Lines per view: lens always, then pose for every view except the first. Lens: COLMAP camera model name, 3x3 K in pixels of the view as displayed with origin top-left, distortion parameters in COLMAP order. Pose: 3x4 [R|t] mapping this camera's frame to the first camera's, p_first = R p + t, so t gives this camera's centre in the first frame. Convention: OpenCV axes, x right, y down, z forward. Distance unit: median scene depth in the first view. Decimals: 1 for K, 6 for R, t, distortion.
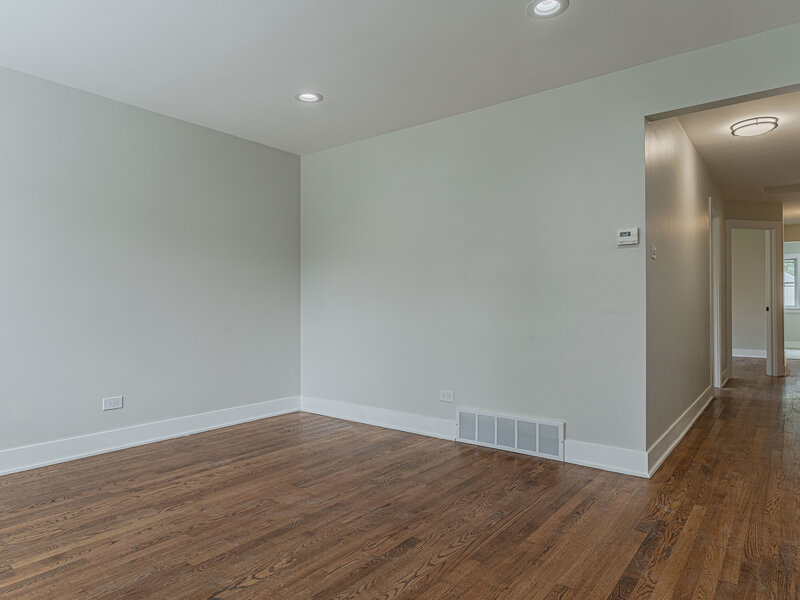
lens RADIAL K [[500.8, 0, 400.0], [0, 500.8, 300.0], [0, 0, 1]] dist [0.000294, -0.000854]
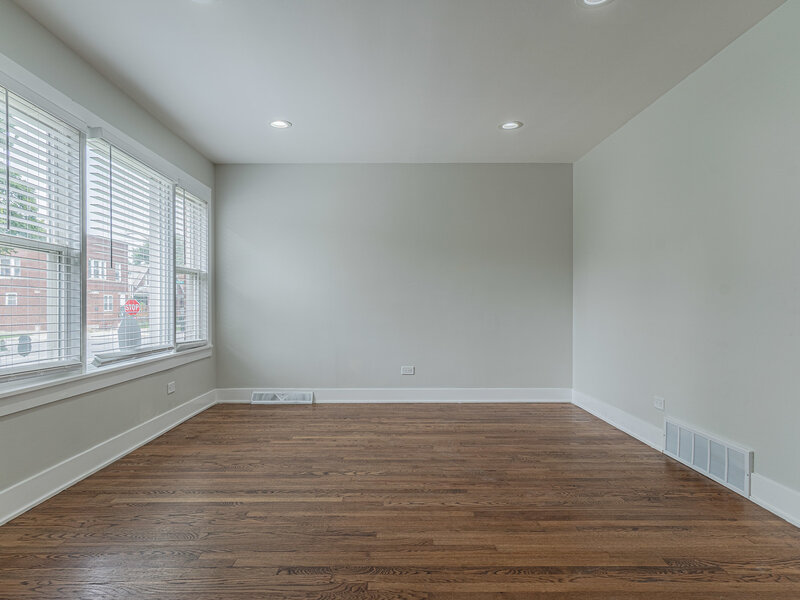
lens RADIAL K [[500.9, 0, 393.7], [0, 500.9, 307.6], [0, 0, 1]] dist [-0.003351, 0.000114]
pose [[0.618570, 0.005295, -0.785712, 0.693942], [0.008412, 0.999875, 0.013360, 0.000664], [0.785685, -0.014873, 0.618448, 0.071364]]
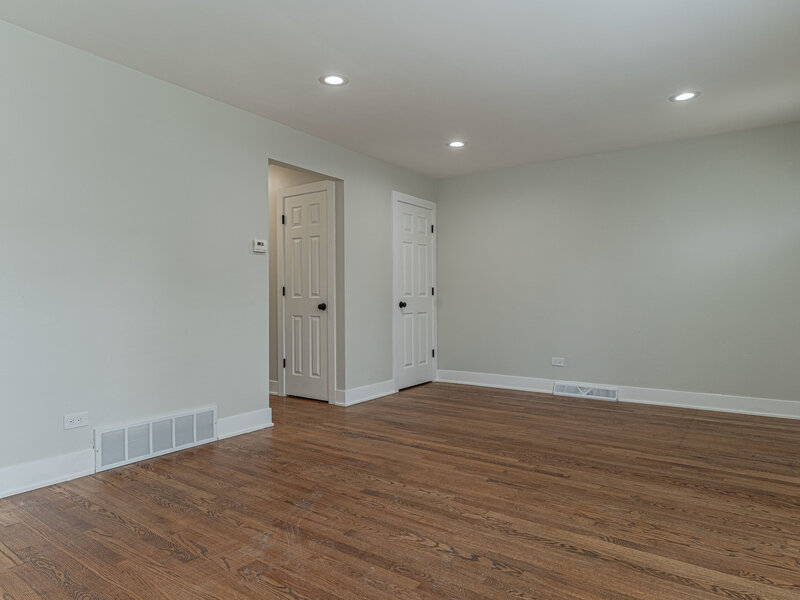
lens RADIAL K [[500.8, 0, 400.0], [0, 500.8, 300.0], [0, 0, 1]] dist [0.000294, -0.000854]
pose [[-0.045825, -0.003428, 0.998944, -0.914532], [-0.009339, 0.999952, 0.003003, 0.006829], [-0.998906, -0.009192, -0.045855, 0.748167]]
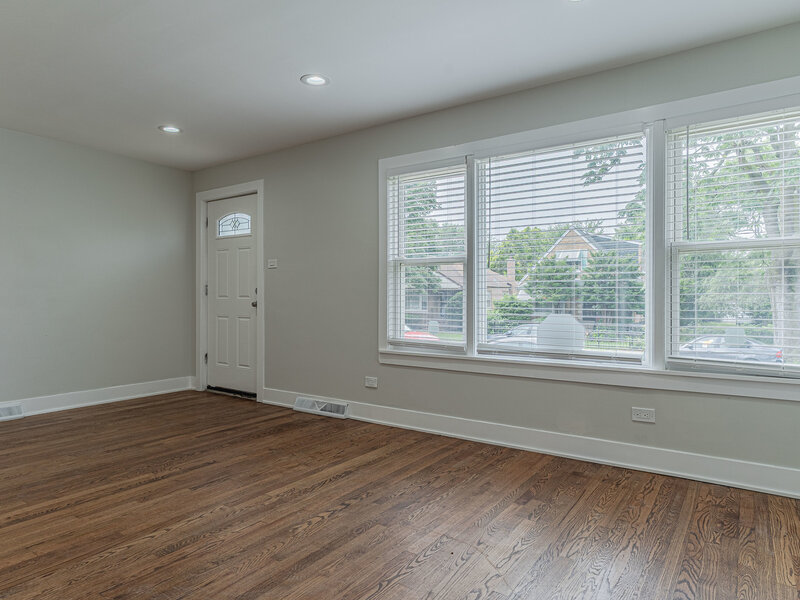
lens RADIAL K [[500.8, 0, 400.0], [0, 500.8, 300.0], [0, 0, 1]] dist [0.000294, -0.000854]
pose [[-0.998463, -0.003220, -0.055334, -0.273557], [-0.002429, 0.999894, -0.014354, 0.019368], [0.055374, -0.014198, -0.998365, 1.495149]]
